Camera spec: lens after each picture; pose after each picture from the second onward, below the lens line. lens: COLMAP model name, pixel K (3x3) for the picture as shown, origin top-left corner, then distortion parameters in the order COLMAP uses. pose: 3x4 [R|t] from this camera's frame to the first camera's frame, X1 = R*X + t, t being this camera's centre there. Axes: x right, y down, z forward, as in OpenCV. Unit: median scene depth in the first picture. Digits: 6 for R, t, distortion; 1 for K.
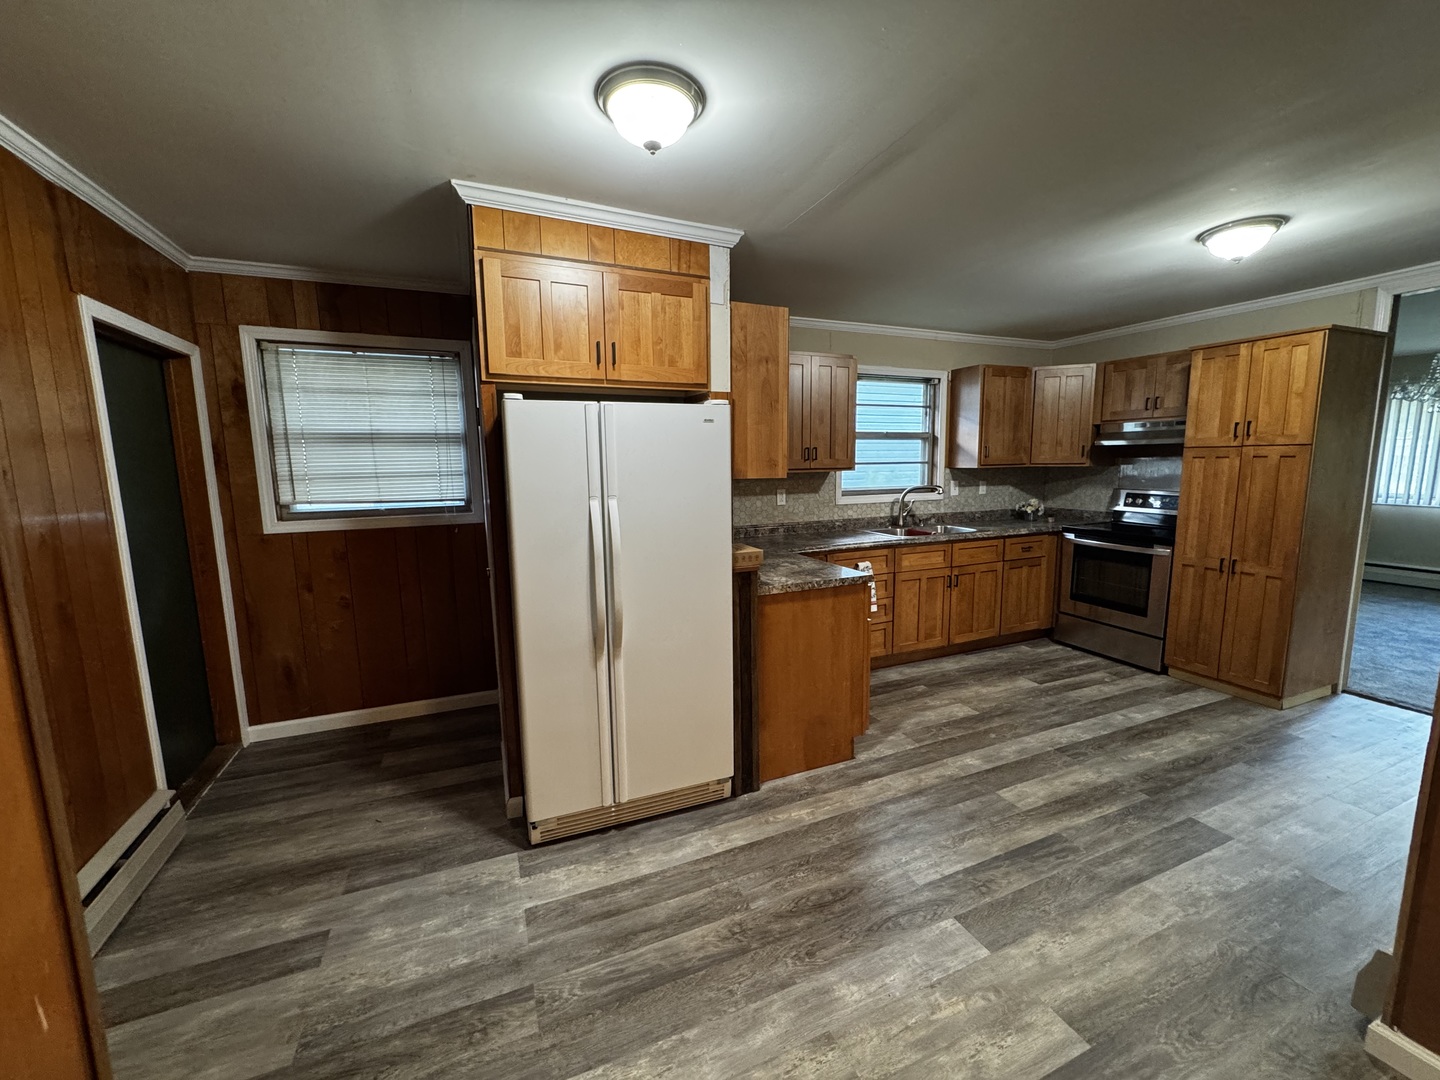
lens RADIAL K [[576.5, 0, 723.3], [0, 576.5, 537.5], [0, 0, 1]] dist [-0.001632, -0.000115]
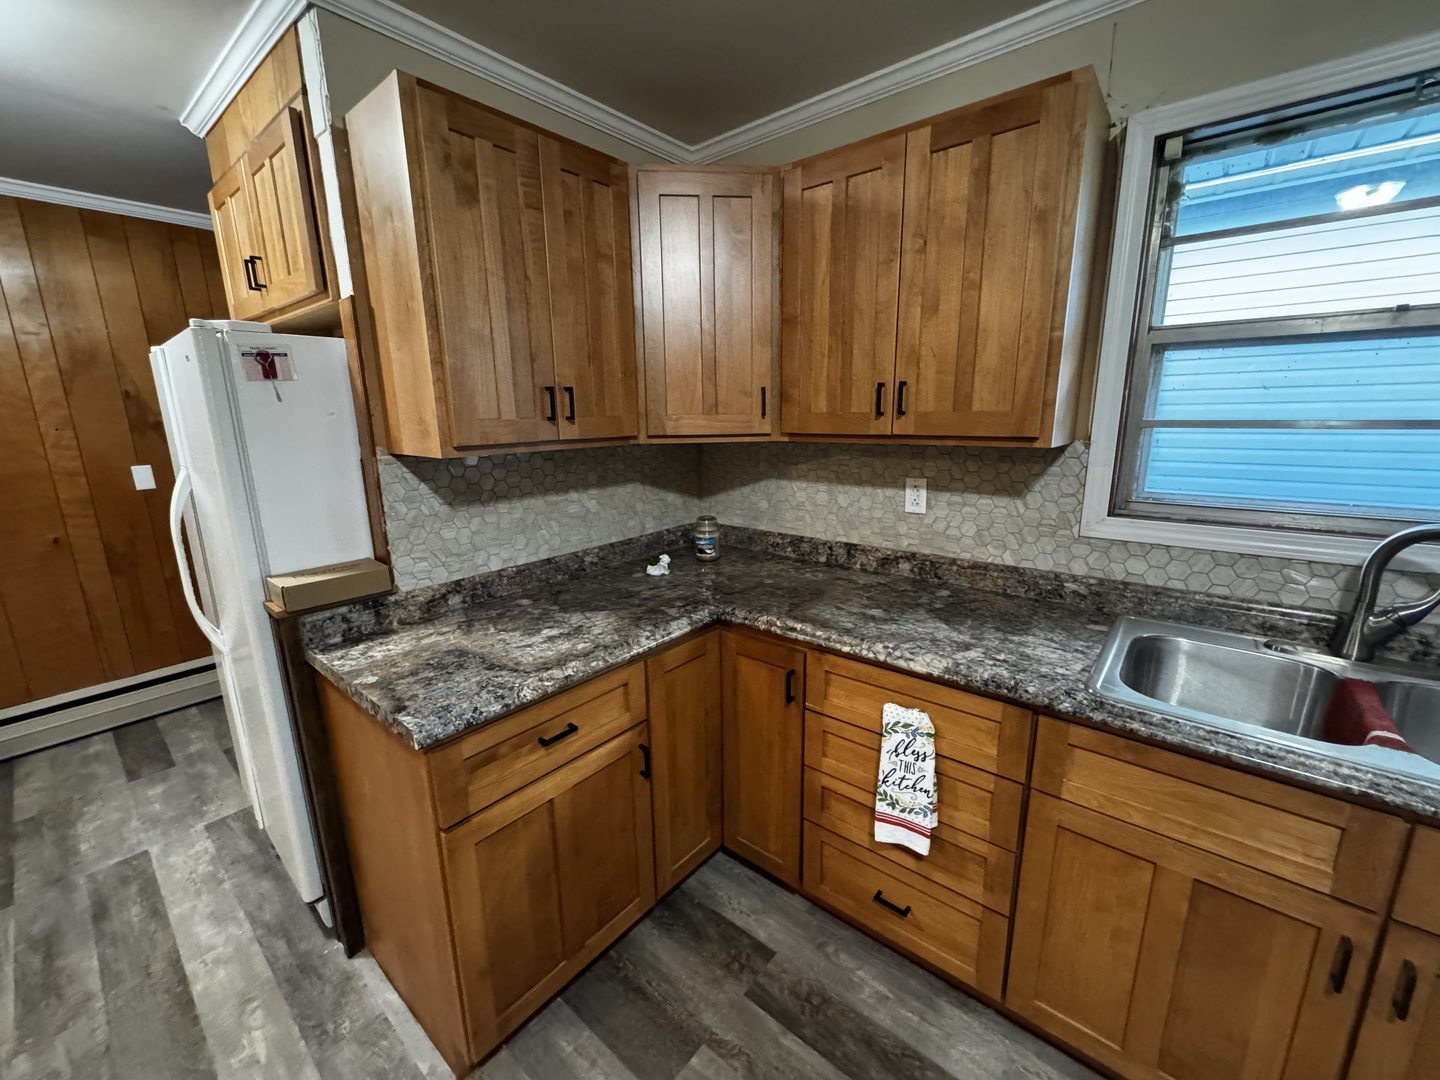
lens RADIAL K [[576.5, 0, 720.2], [0, 576.5, 537.5], [0, 0, 1]] dist [-0.001632, -0.000115]
pose [[0.451927, 0.196859, -0.870062, 0.460557], [-0.109418, 0.980214, 0.164948, -0.102204], [0.885319, 0.020656, 0.464525, 0.699893]]
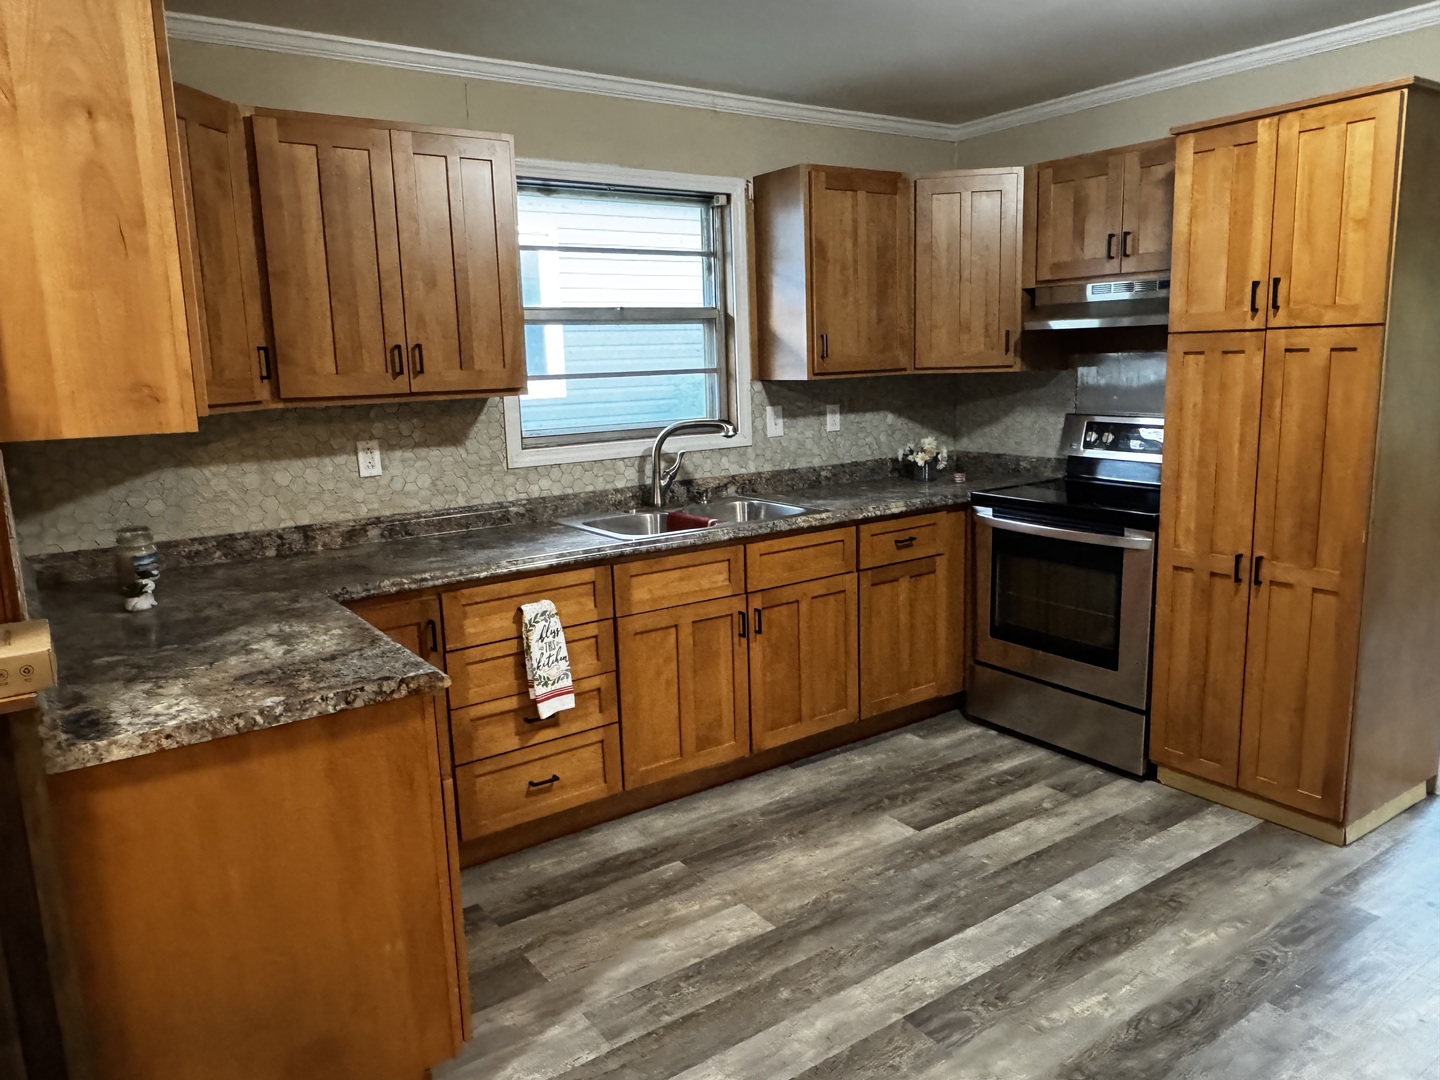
lens RADIAL K [[1010.6, 0, 715.2], [0, 1010.6, 533.5], [0, 0, 1]] dist [-0.009256, 0.007535]
pose [[0.979360, -0.053010, 0.195048, 0.220180], [0.045800, 0.998097, 0.041293, -0.034588], [-0.196866, -0.031507, 0.979924, 0.201947]]
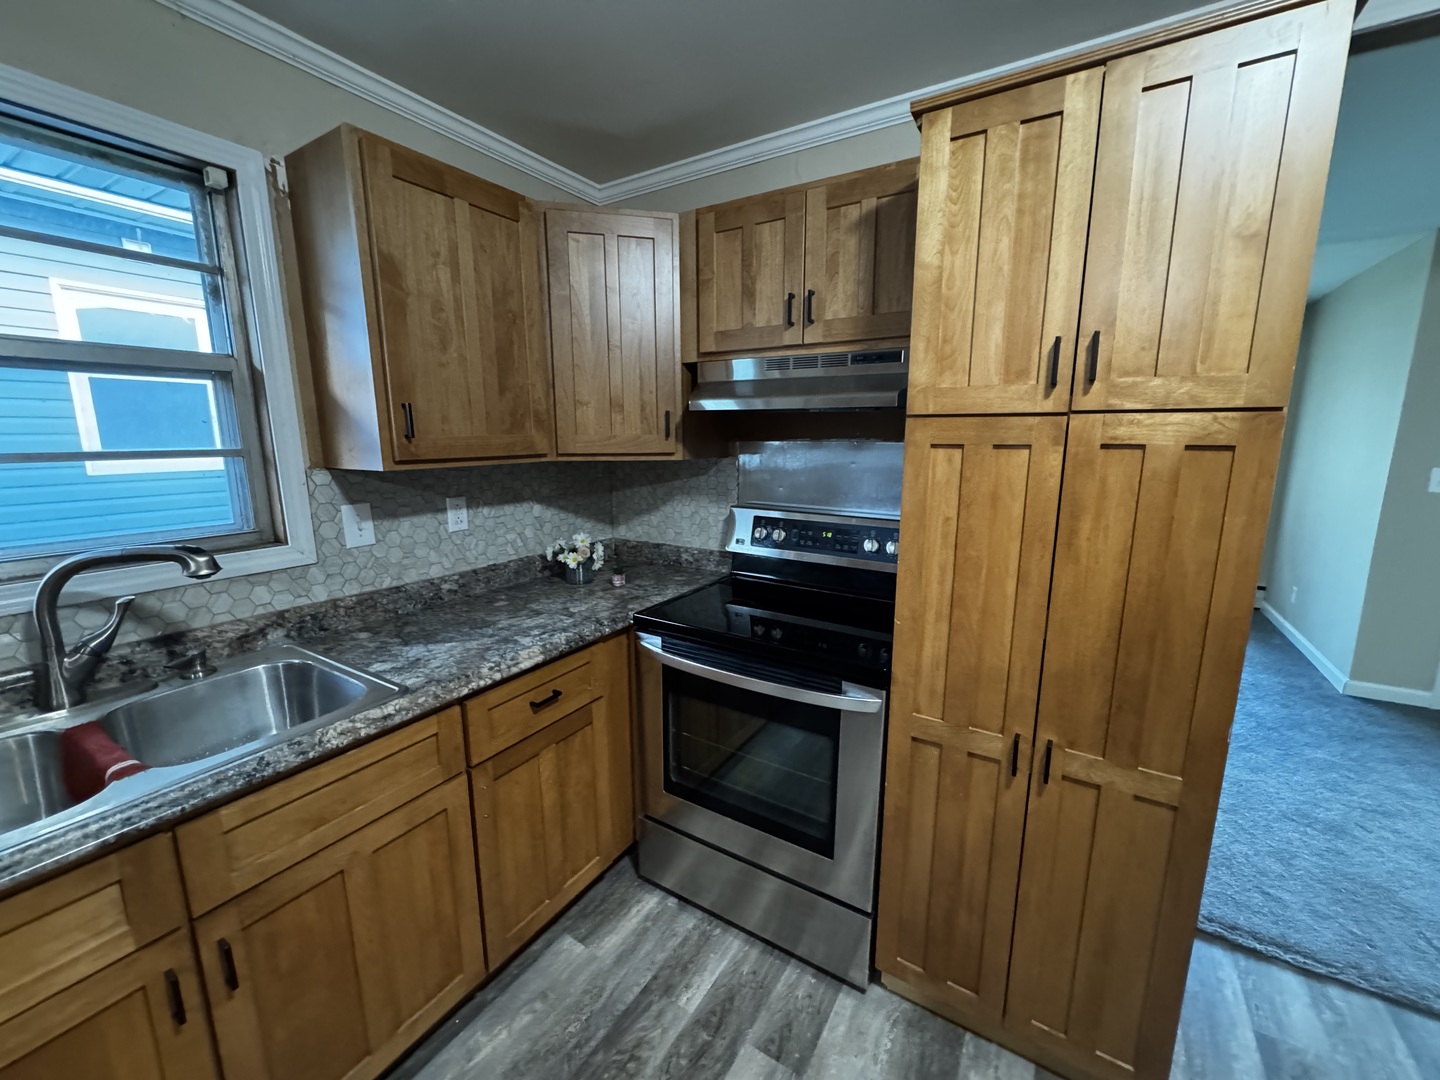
lens RADIAL K [[576.5, 0, 722.0], [0, 576.5, 537.9], [0, 0, 1]] dist [-0.001632, -0.000115]
pose [[0.817966, -0.090796, 0.568056, 0.470860], [0.067393, 0.995791, 0.062121, -0.104540], [-0.571305, -0.012530, 0.820642, 0.722916]]
